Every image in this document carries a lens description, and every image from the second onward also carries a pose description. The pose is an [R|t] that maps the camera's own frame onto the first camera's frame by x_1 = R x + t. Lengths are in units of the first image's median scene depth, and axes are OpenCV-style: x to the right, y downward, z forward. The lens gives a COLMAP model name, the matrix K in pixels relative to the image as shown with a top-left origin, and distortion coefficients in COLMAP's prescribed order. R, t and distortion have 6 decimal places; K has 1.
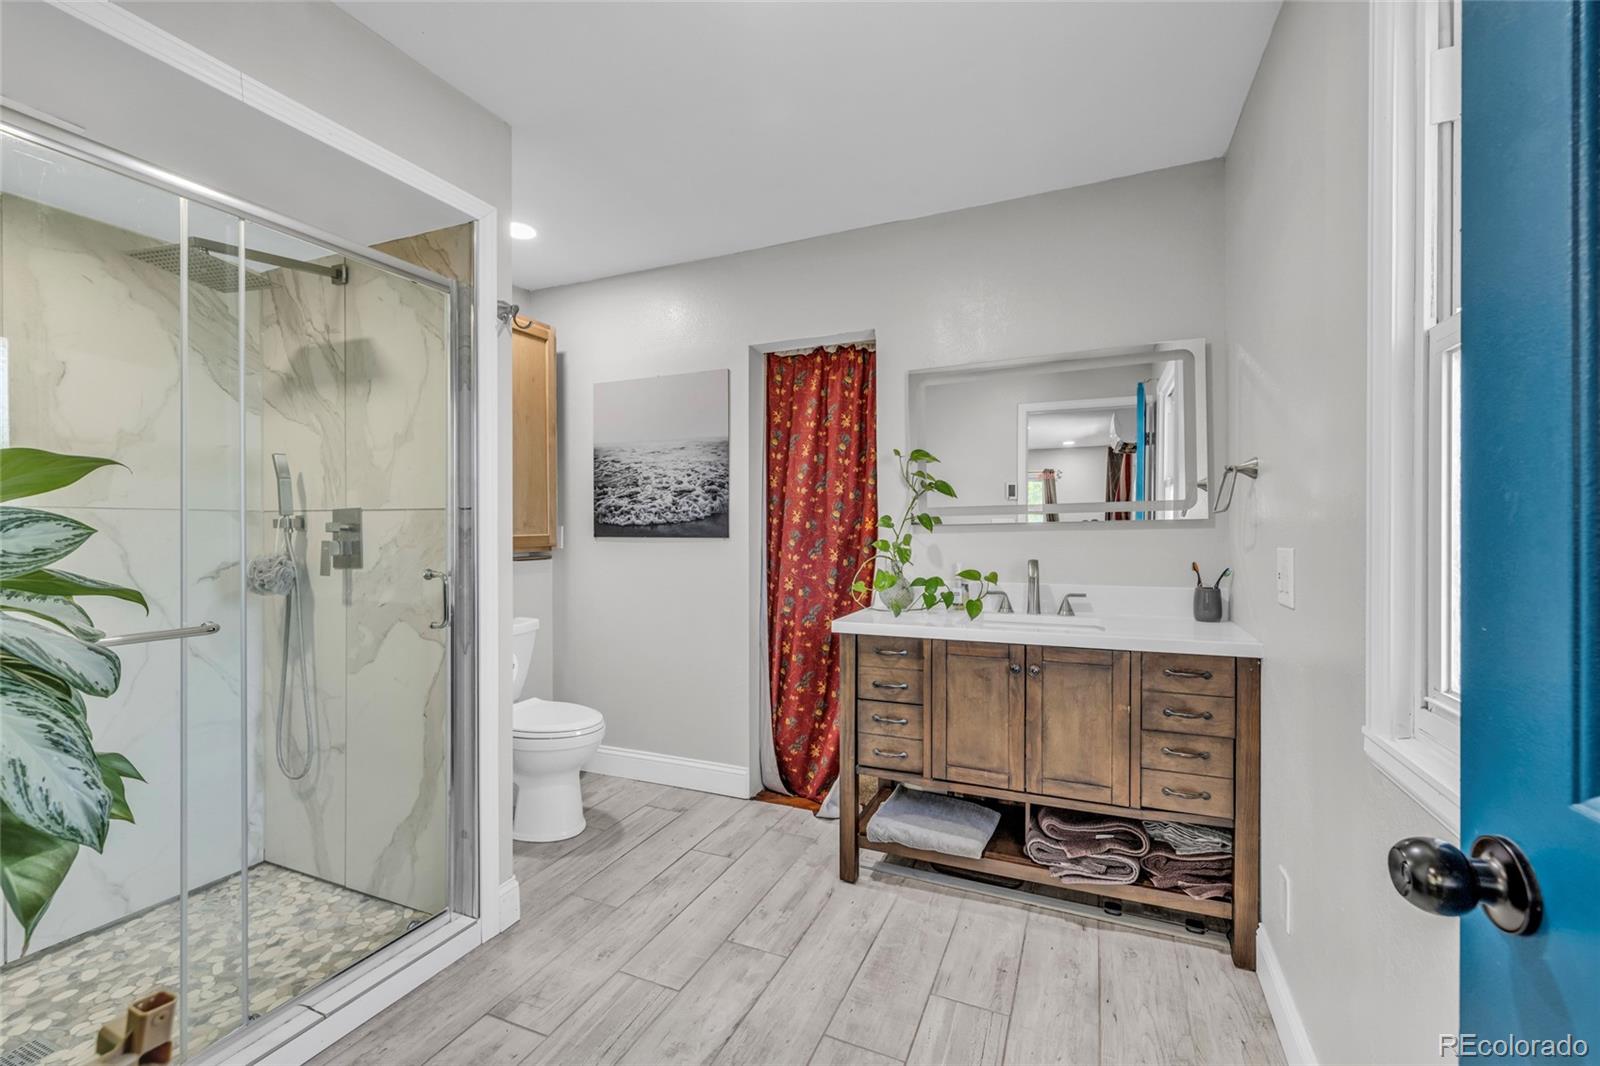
lens RADIAL K [[674.6, 0, 810.1], [0, 674.6, 529.6], [0, 0, 1]] dist [-0.001794, -0.000109]
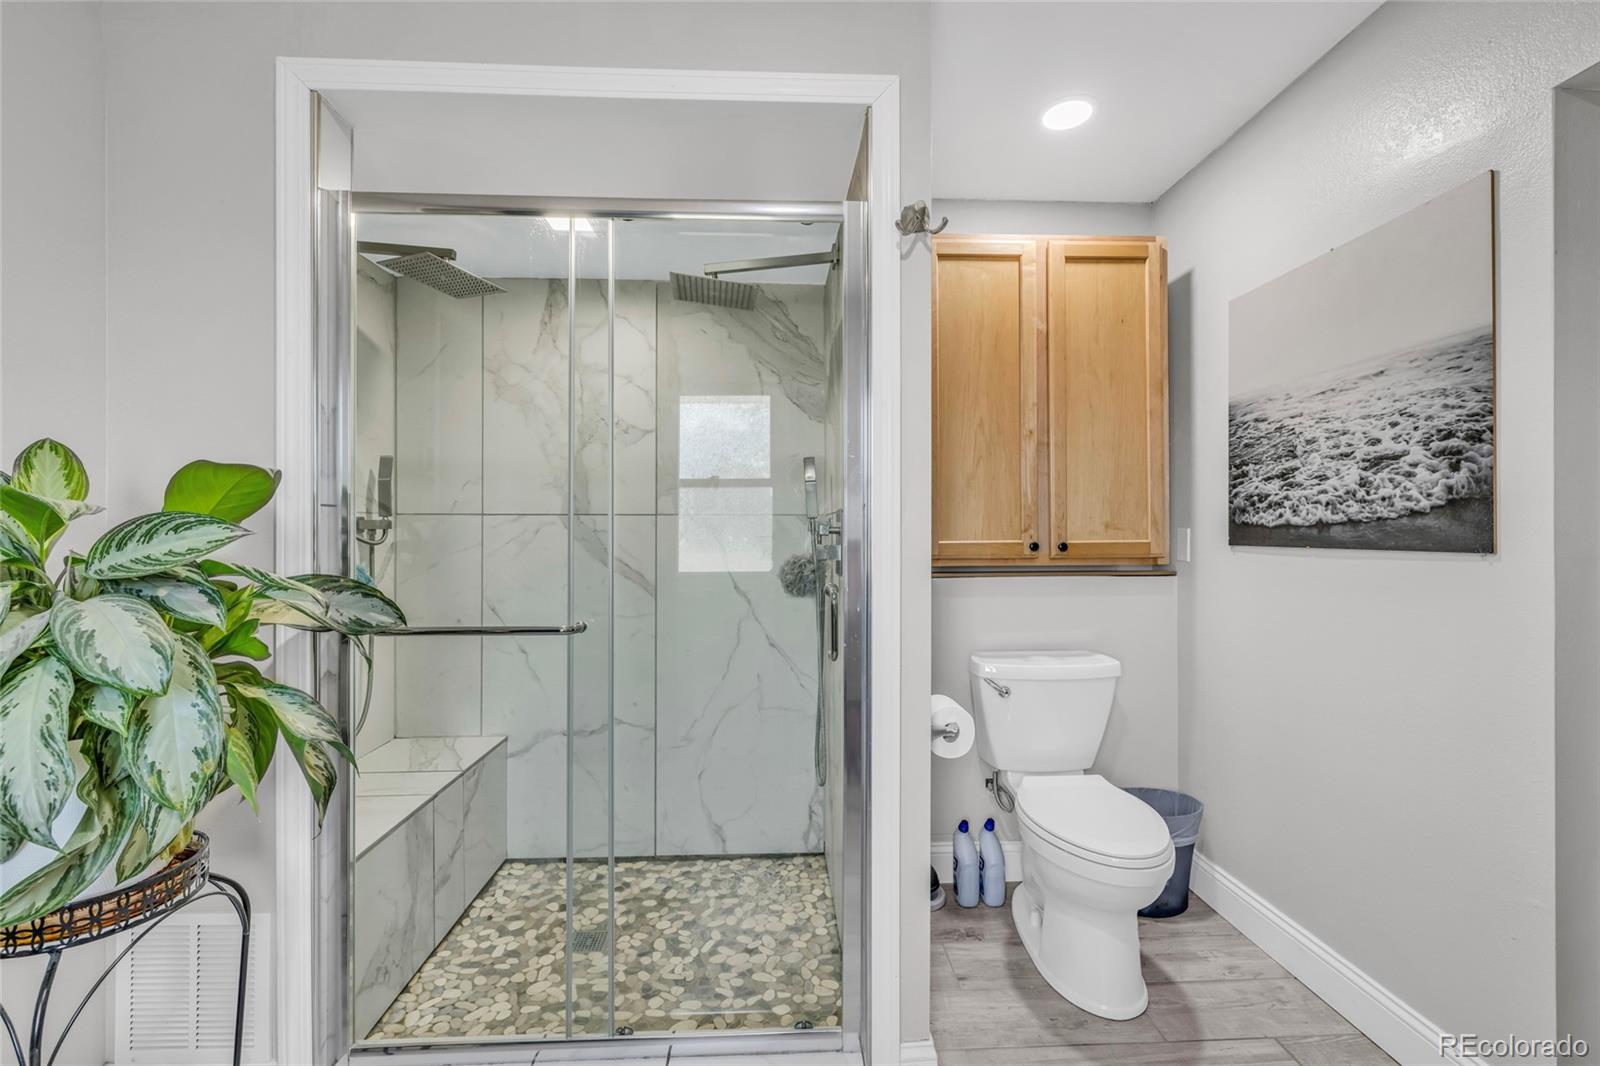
lens RADIAL K [[674.6, 0, 783.1], [0, 674.6, 531.1], [0, 0, 1]] dist [-0.001794, -0.000109]
pose [[0.426133, 0.000154, -0.904661, 0.075990], [-0.002726, 0.999996, -0.001114, -0.000657], [0.904657, 0.002941, 0.426131, 0.381361]]
